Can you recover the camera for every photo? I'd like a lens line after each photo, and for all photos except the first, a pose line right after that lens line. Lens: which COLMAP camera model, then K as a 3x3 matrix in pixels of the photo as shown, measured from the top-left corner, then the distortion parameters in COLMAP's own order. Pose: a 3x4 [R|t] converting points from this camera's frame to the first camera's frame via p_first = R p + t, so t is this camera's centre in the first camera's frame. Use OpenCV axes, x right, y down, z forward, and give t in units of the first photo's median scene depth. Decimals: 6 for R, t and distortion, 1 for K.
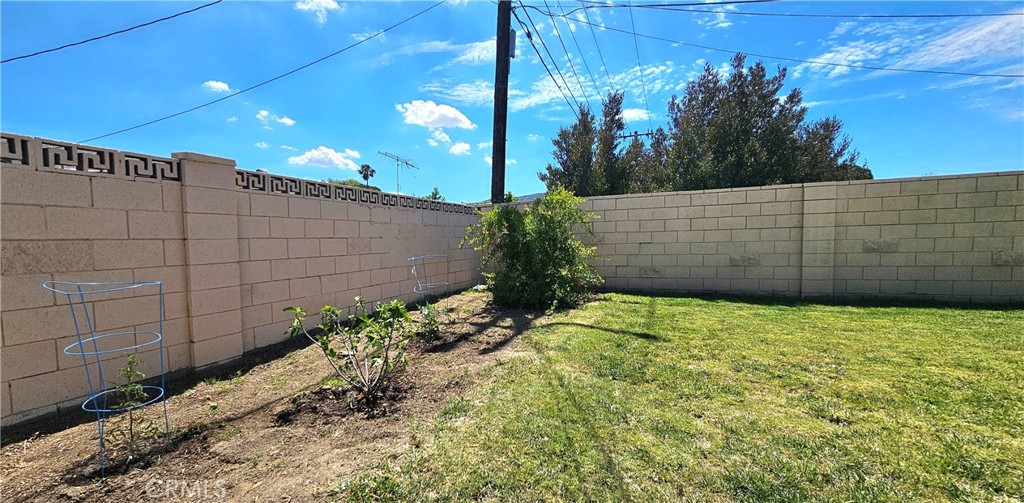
lens RADIAL K [[430.9, 0, 500.1], [0, 430.9, 265.8], [0, 0, 1]] dist [0.000008, -0.000235]
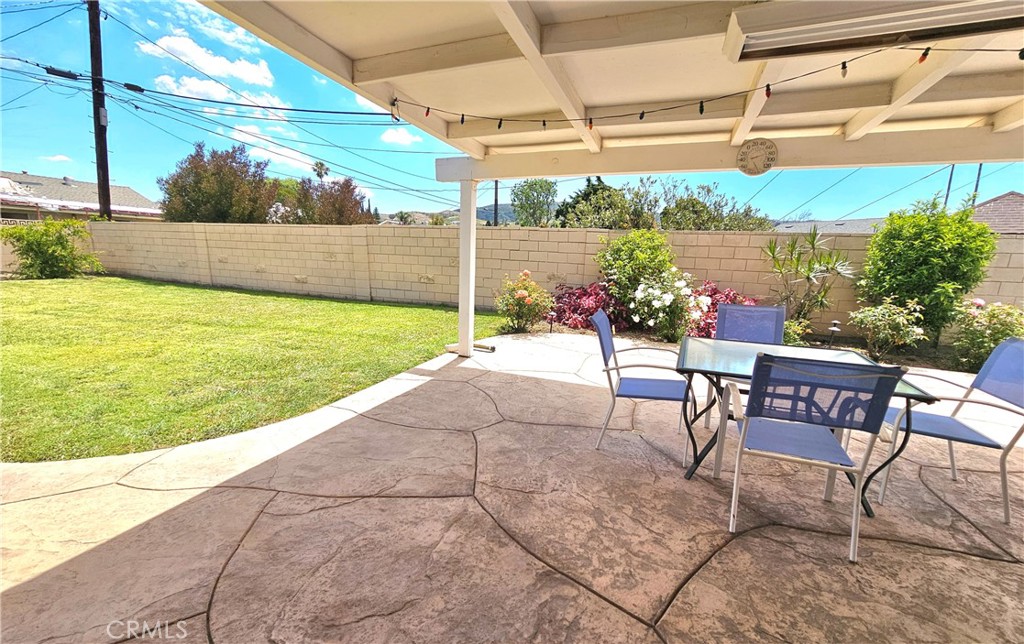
lens RADIAL K [[425.1, 0, 511.7], [0, 425.1, 342.2], [0, 0, 1]] dist [0.001129, -0.000142]
pose [[0.998043, 0.060261, 0.016691, 2.629859], [-0.062043, 0.987576, 0.144378, -0.041255], [-0.007783, -0.145131, 0.989382, -1.143583]]
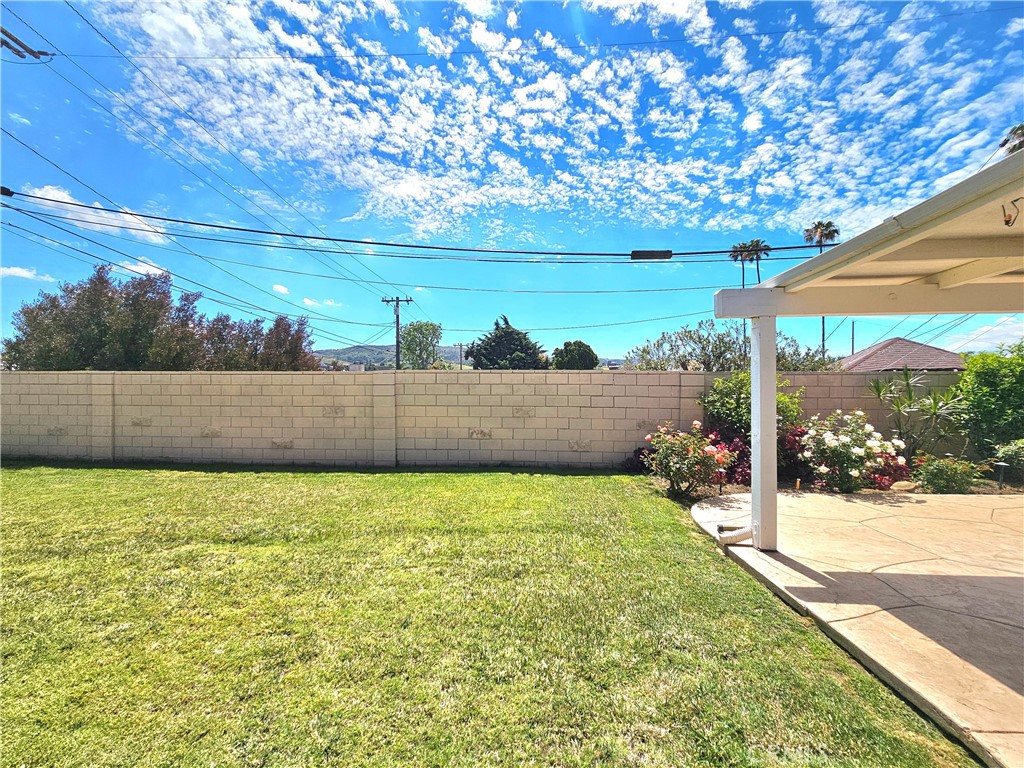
lens RADIAL K [[420.5, 0, 508.1], [0, 420.5, 384.8], [0, 0, 1]] dist [0.003754, -0.003418]
pose [[0.951010, 0.036001, 0.307056, 1.894613], [-0.009398, 0.996104, -0.087681, -0.066663], [-0.309016, 0.080500, 0.947644, -0.709716]]
